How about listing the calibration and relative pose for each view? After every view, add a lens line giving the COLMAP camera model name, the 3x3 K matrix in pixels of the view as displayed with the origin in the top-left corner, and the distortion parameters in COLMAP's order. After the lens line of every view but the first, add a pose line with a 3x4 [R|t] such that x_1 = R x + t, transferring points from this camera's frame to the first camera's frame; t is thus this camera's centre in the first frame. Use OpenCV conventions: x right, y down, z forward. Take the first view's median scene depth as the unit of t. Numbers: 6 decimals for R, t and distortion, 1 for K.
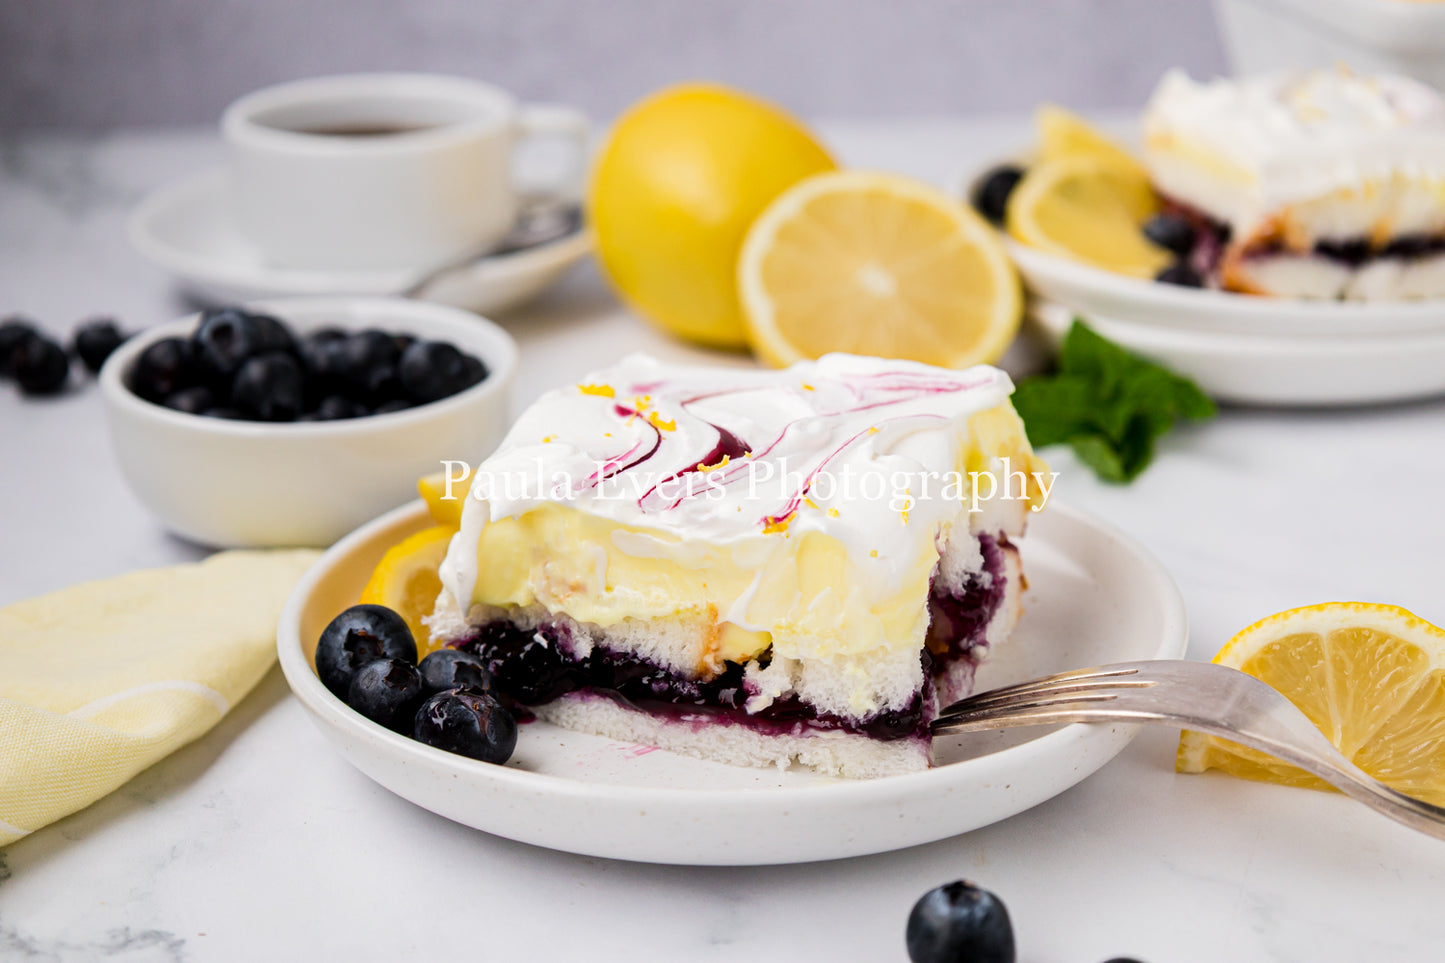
lens RADIAL K [[2716.0, 0, 746.0], [0, 2716.0, 516.1], [0, 0, 1]] dist [-0.011272, -0.005764]
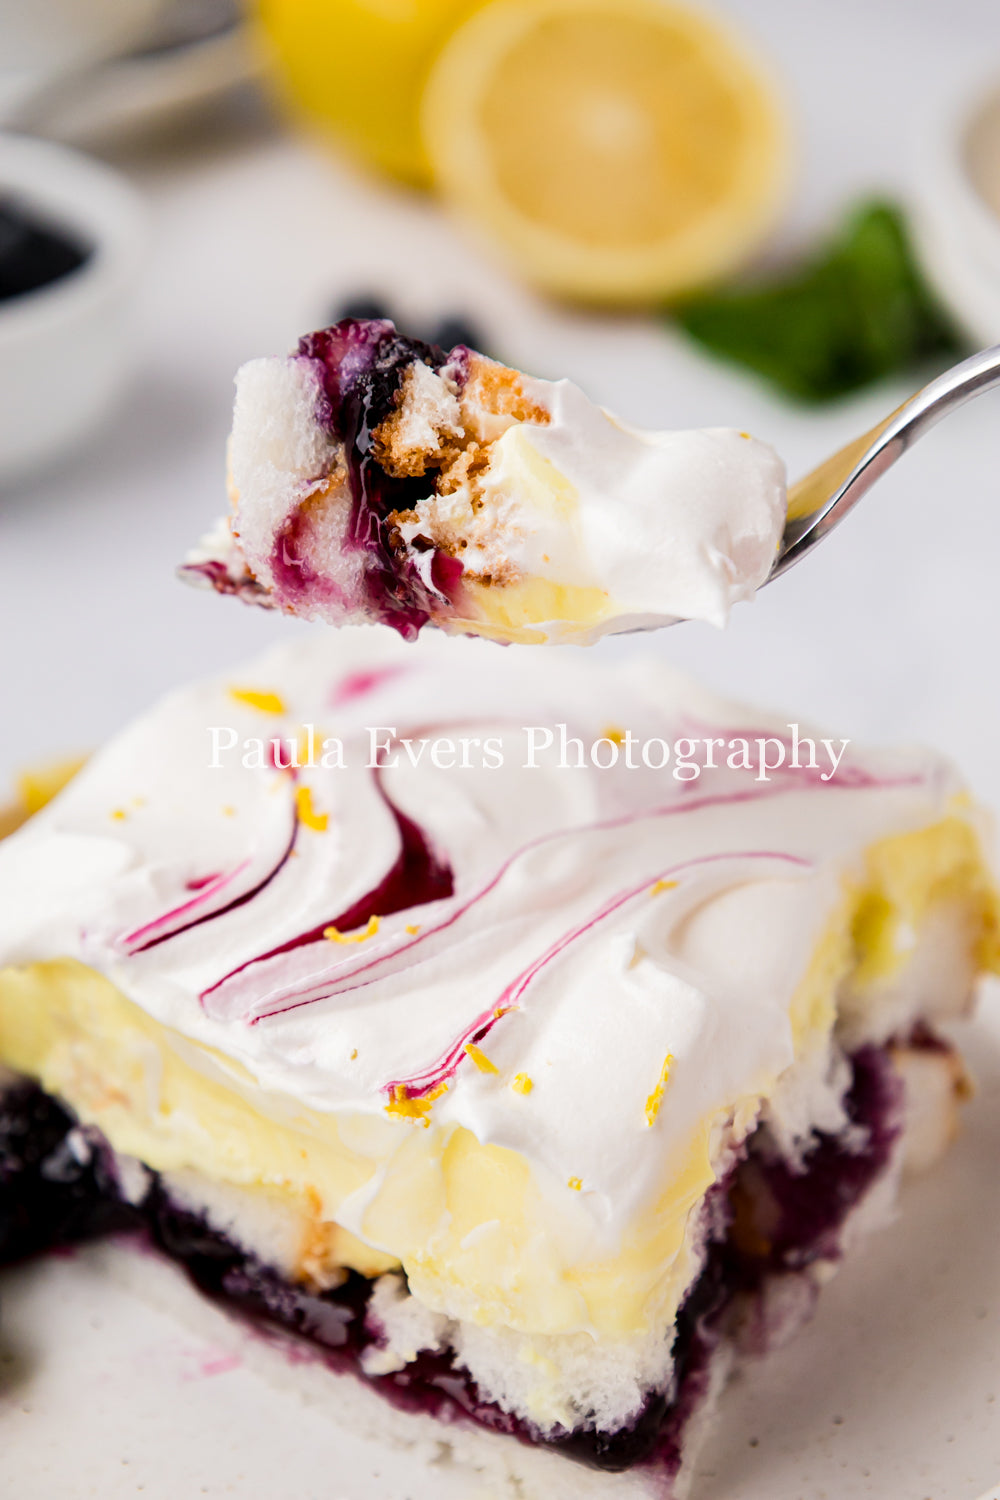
lens RADIAL K [[2819.4, 0, 500.0], [0, 2819.4, 750.0], [0, 0, 1]] dist [-0.011272, -0.005764]
pose [[0.973945, 0.130155, -0.185715, 0.119127], [-0.093720, 0.976709, 0.193017, -0.168807], [0.206512, -0.170583, 0.963460, 0.446444]]
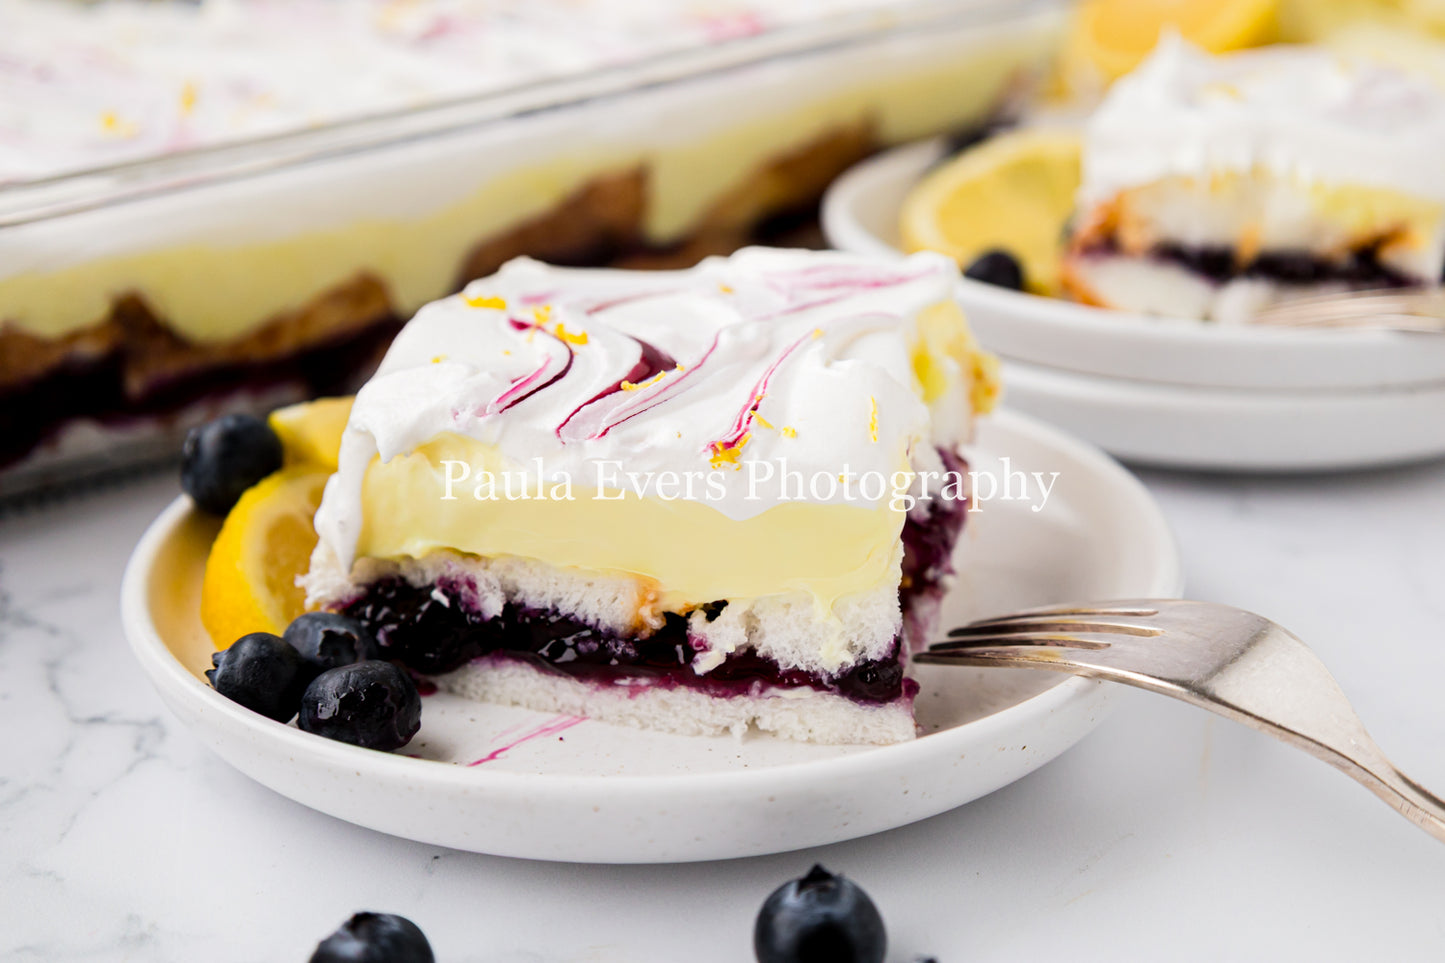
lens RADIAL K [[2364.7, 0, 725.3], [0, 2364.7, 432.3], [0, 0, 1]] dist [0.033803, 0.123465]
pose [[0.994590, -0.047667, 0.092299, -0.053613], [0.047351, 0.998863, 0.005614, -0.005983], [-0.092462, -0.001214, 0.995715, 0.259991]]
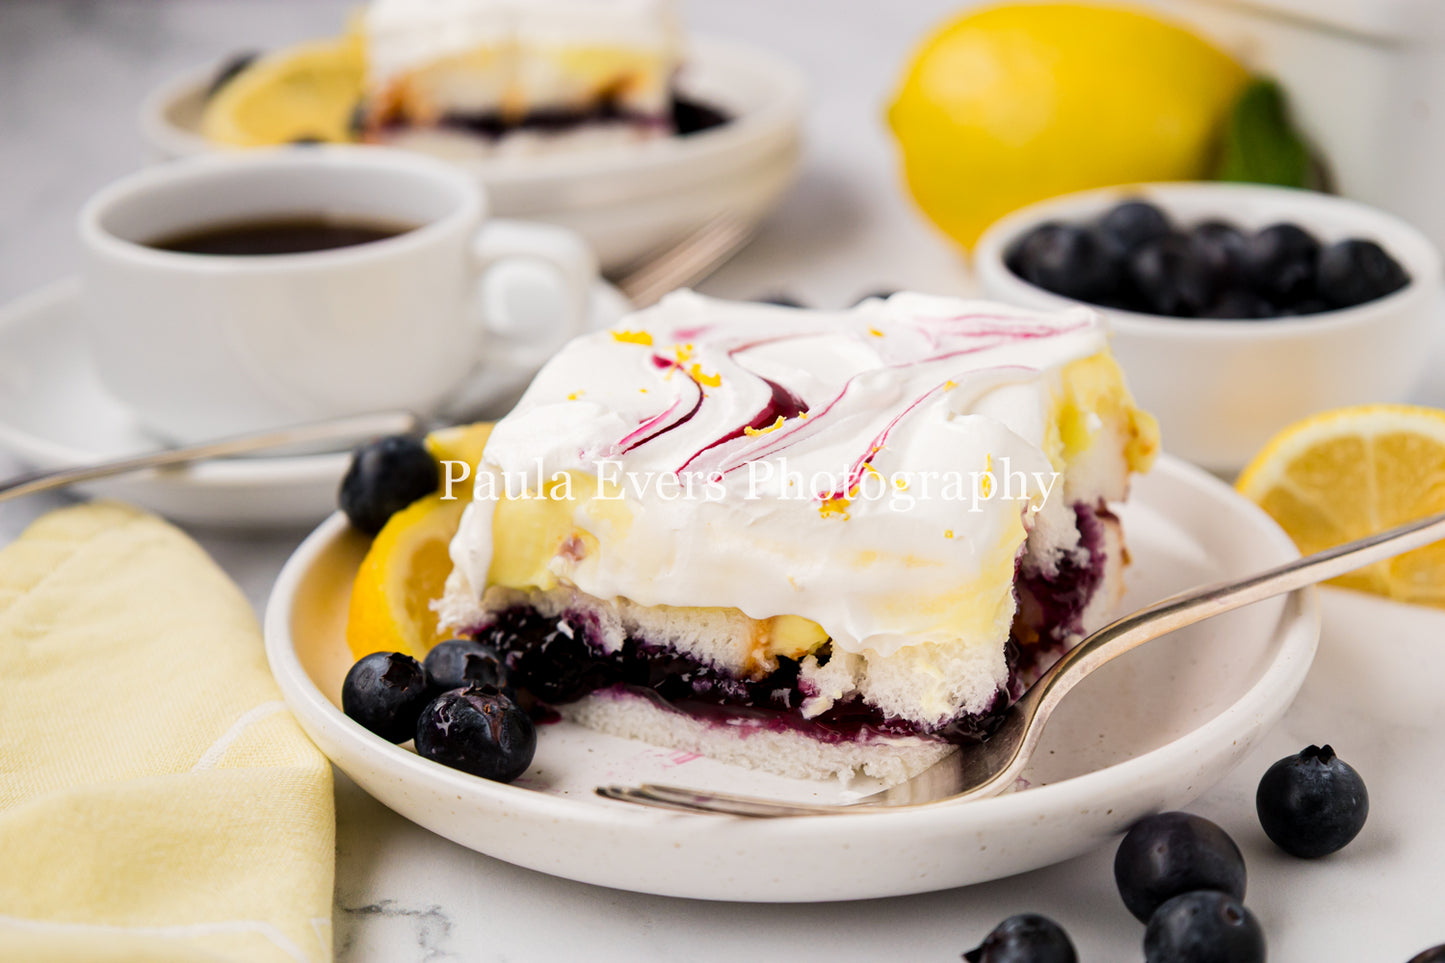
lens RADIAL K [[2735.1, 0, 722.5], [0, 2735.1, 481.5], [0, 0, 1]] dist [-0.011283, 0.257061]
pose [[0.999135, -0.002552, -0.041504, 0.010810], [0.003330, 0.999820, 0.018692, -0.017722], [0.041449, -0.018814, 0.998963, 0.134990]]
